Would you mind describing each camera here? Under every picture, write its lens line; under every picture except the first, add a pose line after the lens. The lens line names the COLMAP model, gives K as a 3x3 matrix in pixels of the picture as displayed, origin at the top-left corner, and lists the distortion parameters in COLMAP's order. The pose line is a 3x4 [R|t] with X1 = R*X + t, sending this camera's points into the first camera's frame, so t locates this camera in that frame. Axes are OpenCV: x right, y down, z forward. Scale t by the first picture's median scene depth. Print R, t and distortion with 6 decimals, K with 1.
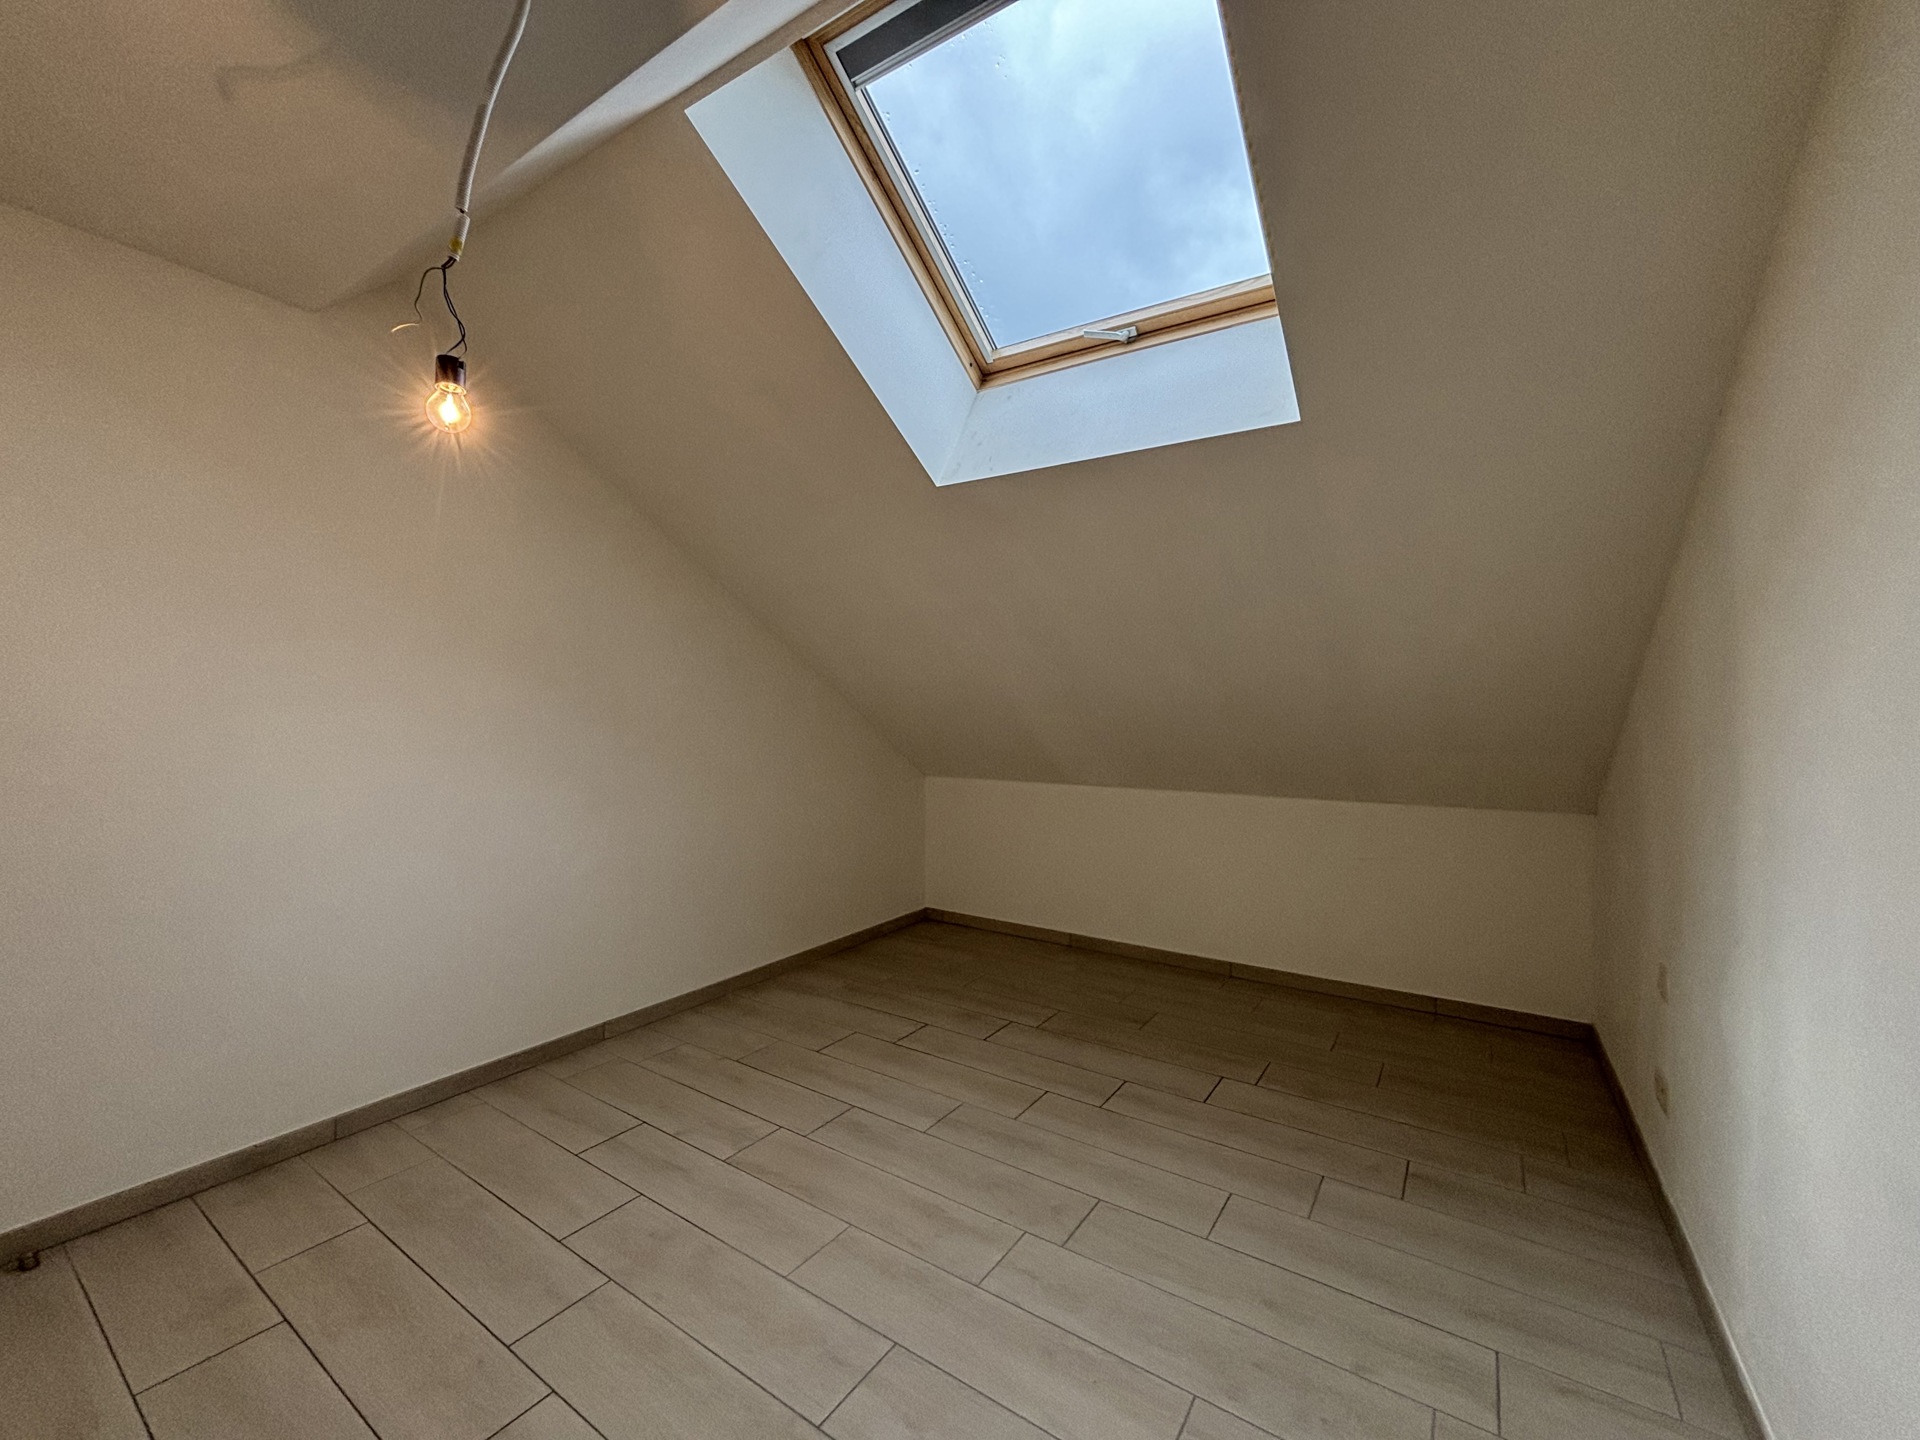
lens RADIAL K [[773.7, 0, 957.6], [0, 773.7, 719.3], [0, 0, 1]] dist [-0.000404, 0.000123]
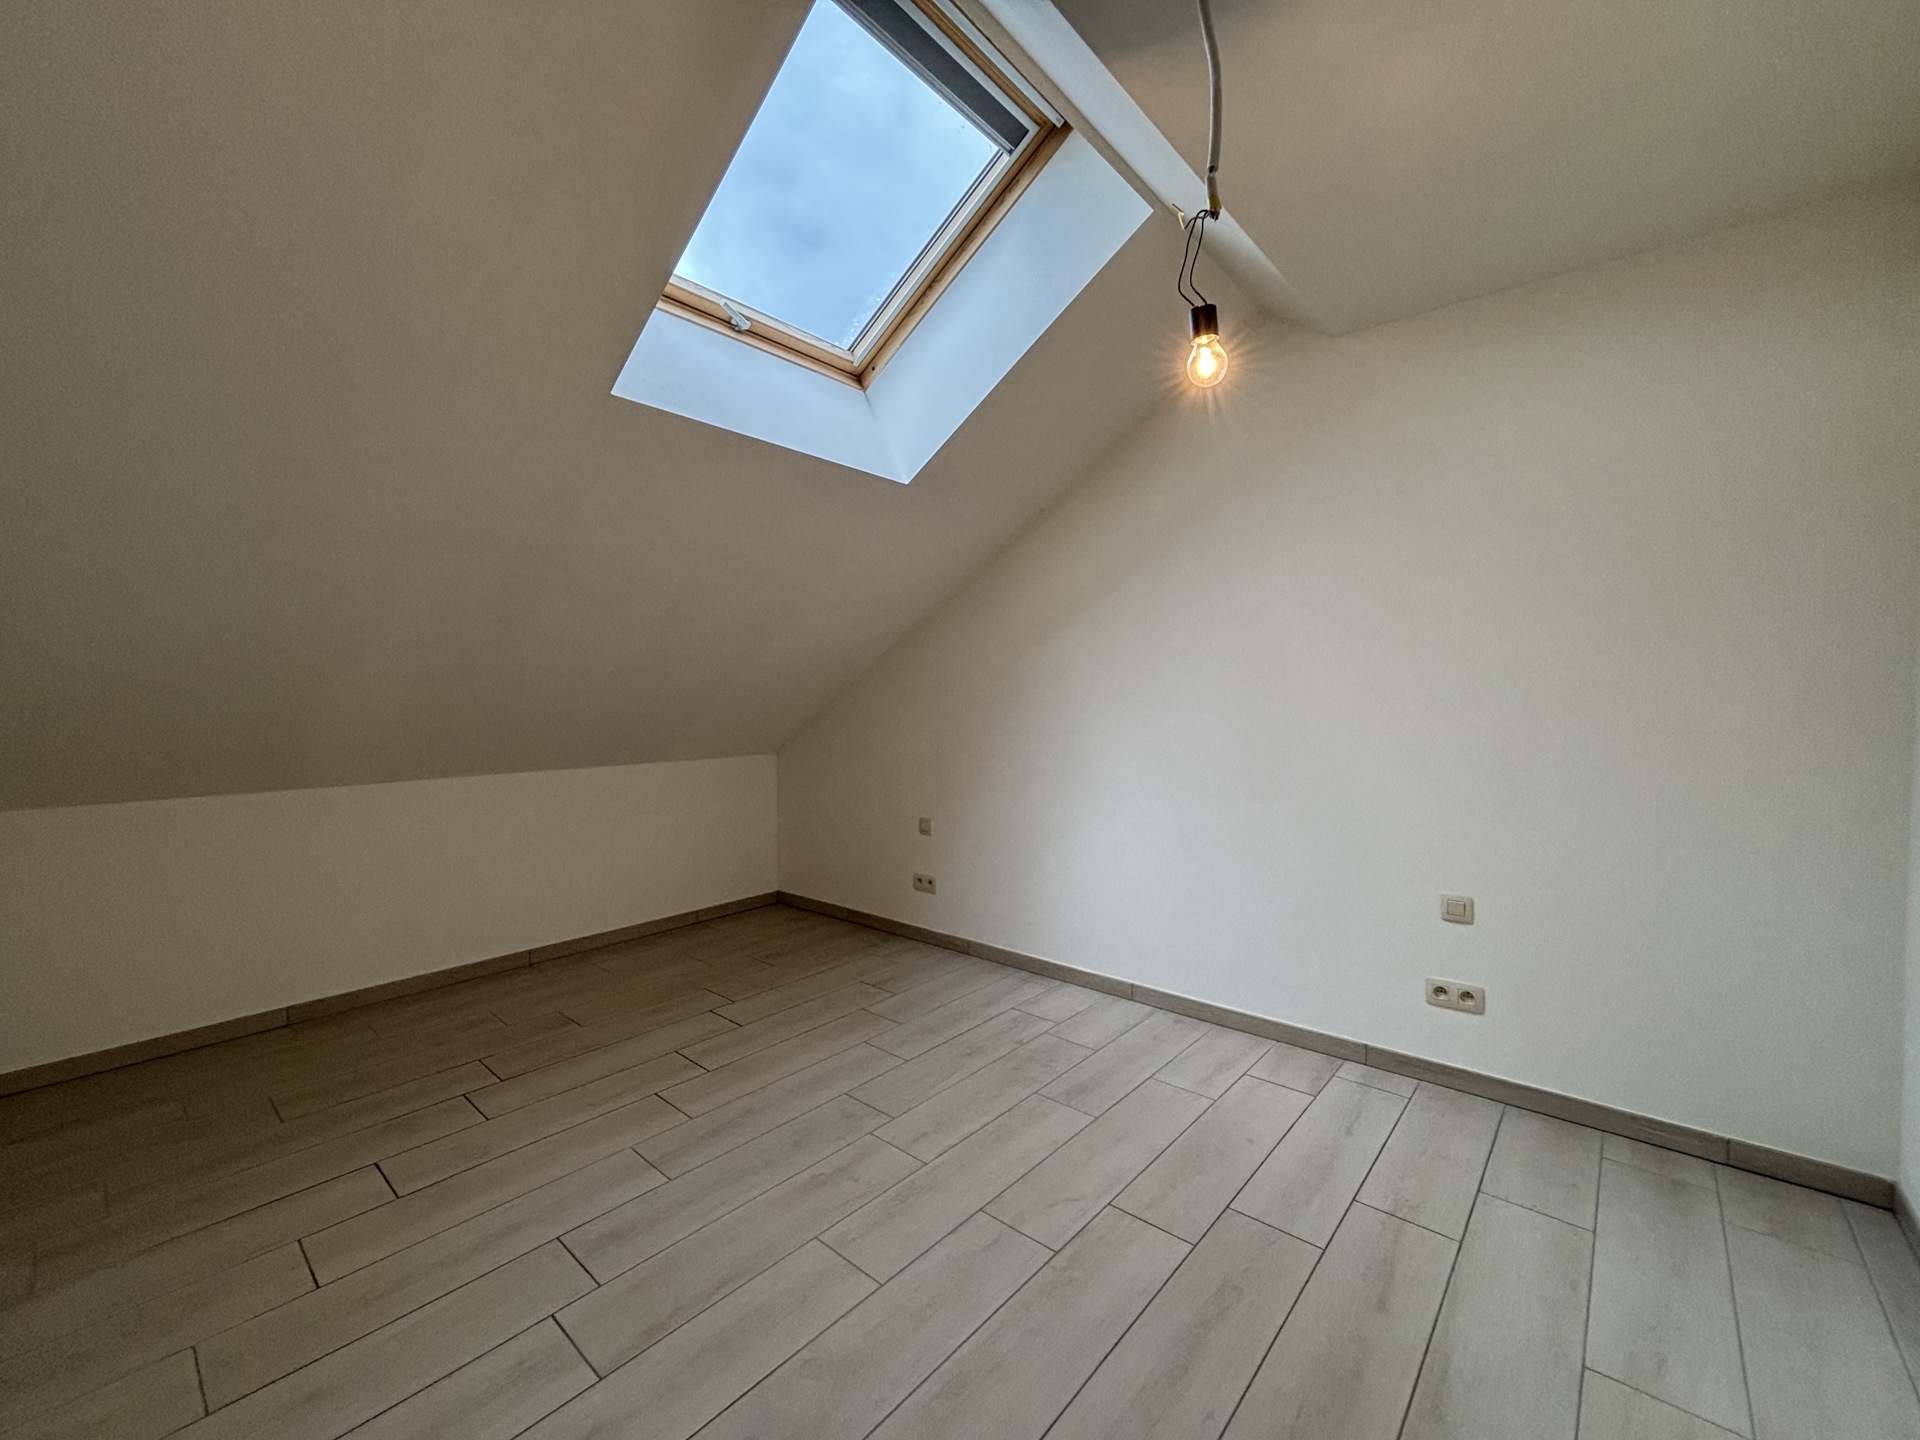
lens RADIAL K [[773.7, 0, 957.6], [0, 773.7, 719.3], [0, 0, 1]] dist [-0.000404, 0.000123]
pose [[0.126521, -0.036859, 0.991279, -0.813405], [0.010472, 0.999303, 0.035821, 0.006776], [-0.991909, 0.005848, 0.126818, 0.578285]]
